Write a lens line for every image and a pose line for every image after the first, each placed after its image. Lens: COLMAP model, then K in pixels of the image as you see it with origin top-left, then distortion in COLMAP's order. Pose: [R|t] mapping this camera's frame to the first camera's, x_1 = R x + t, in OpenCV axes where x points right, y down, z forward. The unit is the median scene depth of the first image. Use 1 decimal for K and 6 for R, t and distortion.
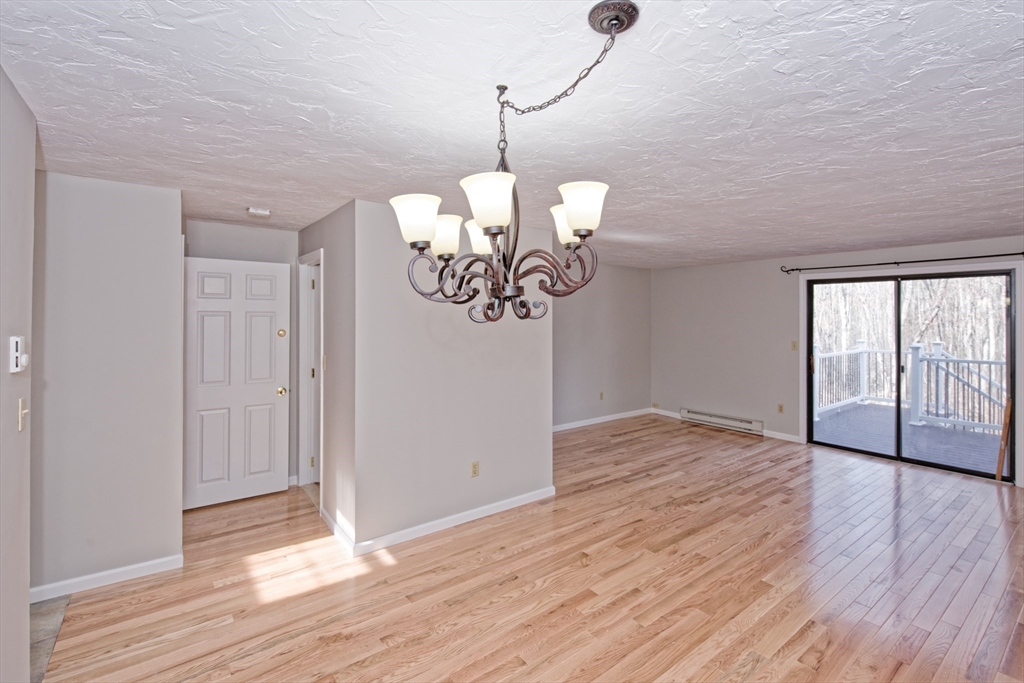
lens RADIAL K [[466.4, 0, 542.9], [0, 466.4, 318.2], [0, 0, 1]] dist [-0.001114, -0.000716]
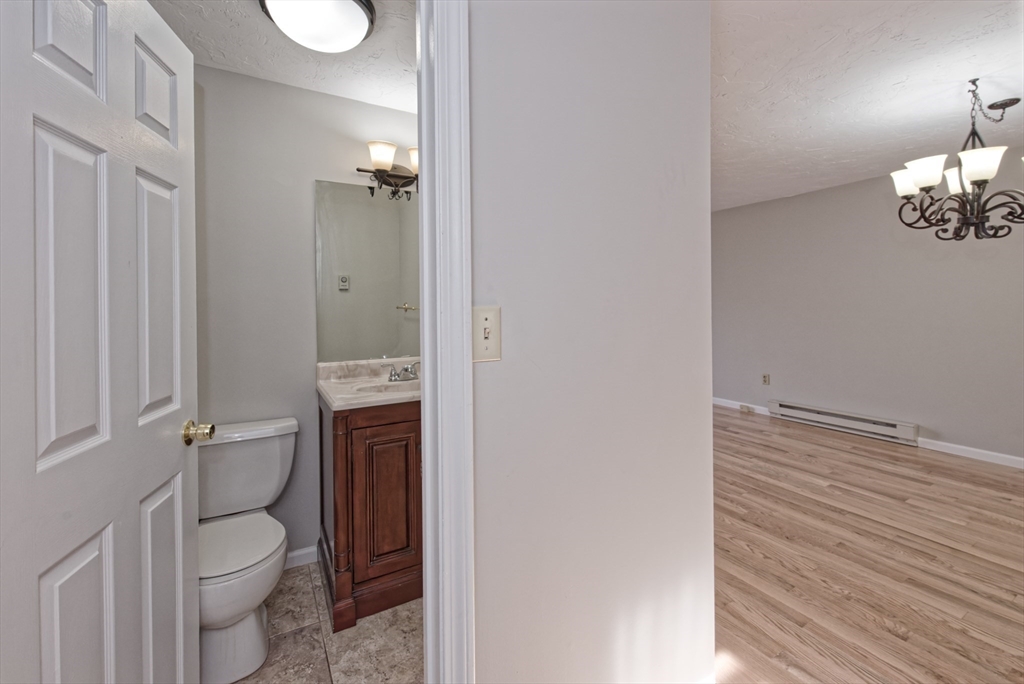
lens RADIAL K [[446.0, 0, 512.5], [0, 446.0, 304.7], [0, 0, 1]] dist [-0.001678, -0.000471]
pose [[0.155157, -0.009493, 0.987844, -0.630775], [0.018193, 0.999812, 0.006751, 0.066163], [-0.987722, 0.016925, 0.155301, 0.821147]]
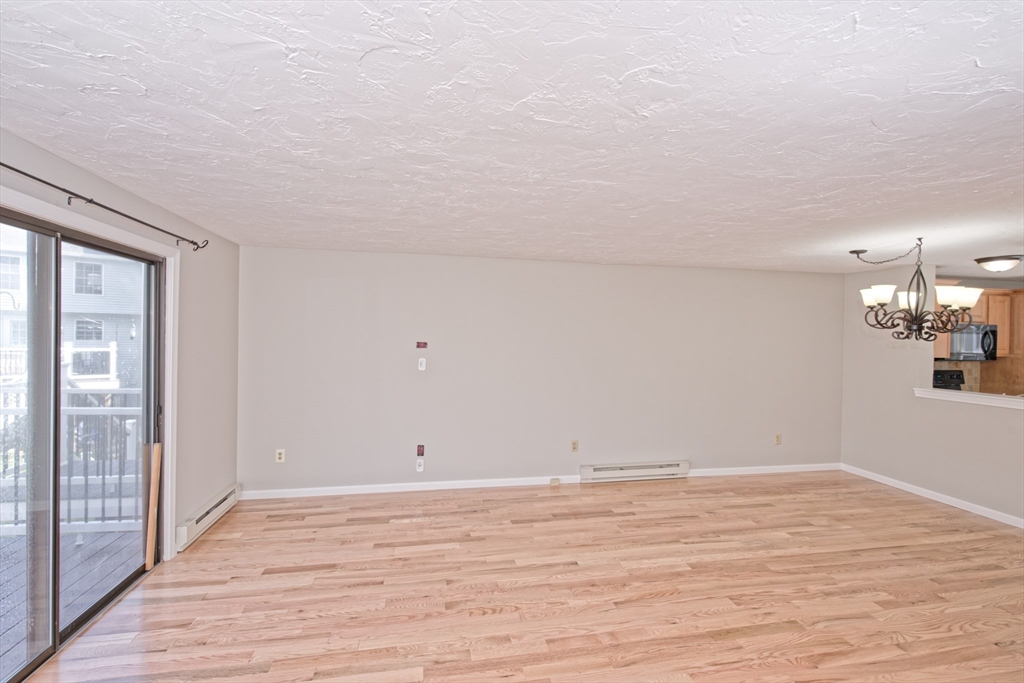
lens RADIAL K [[449.5, 0, 512.0], [0, 449.5, 341.5], [0, 0, 1]] dist [0.000289, -0.000888]
pose [[-0.882770, -0.018103, 0.469456, 0.234281], [-0.014080, 0.999828, 0.012077, 0.005024], [-0.469594, 0.004051, -0.882873, 1.430368]]
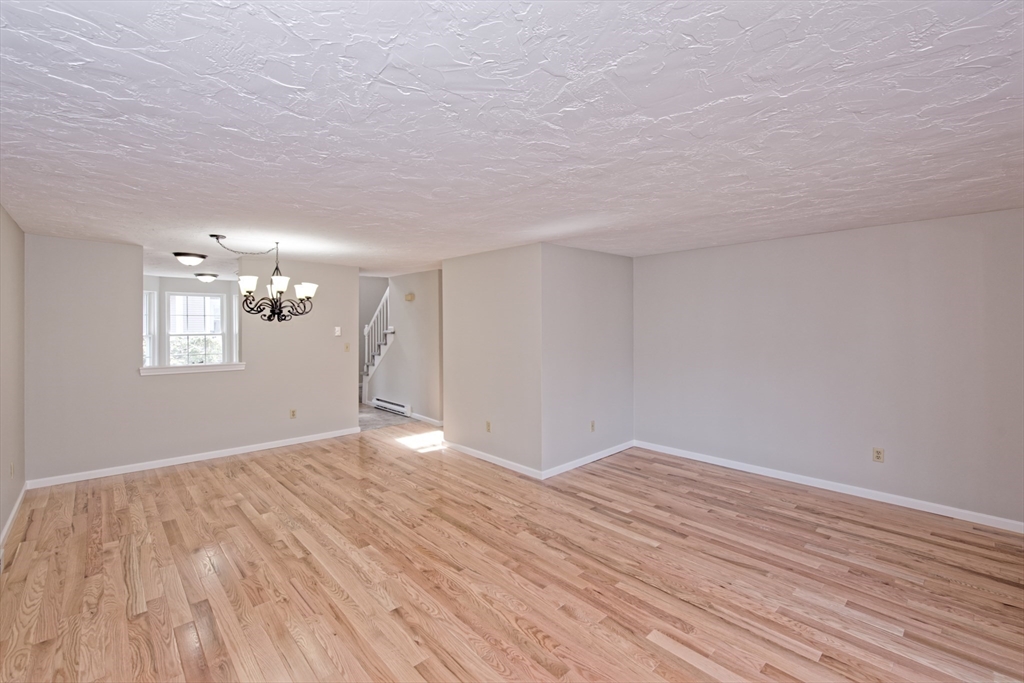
lens RADIAL K [[445.1, 0, 514.7], [0, 445.1, 317.6], [0, 0, 1]] dist [0.000499, -0.000208]
pose [[0.078084, -0.017669, -0.996790, 1.063562], [-0.001778, 0.999839, -0.017863, 0.012386], [0.996945, 0.003167, 0.078040, 0.840853]]
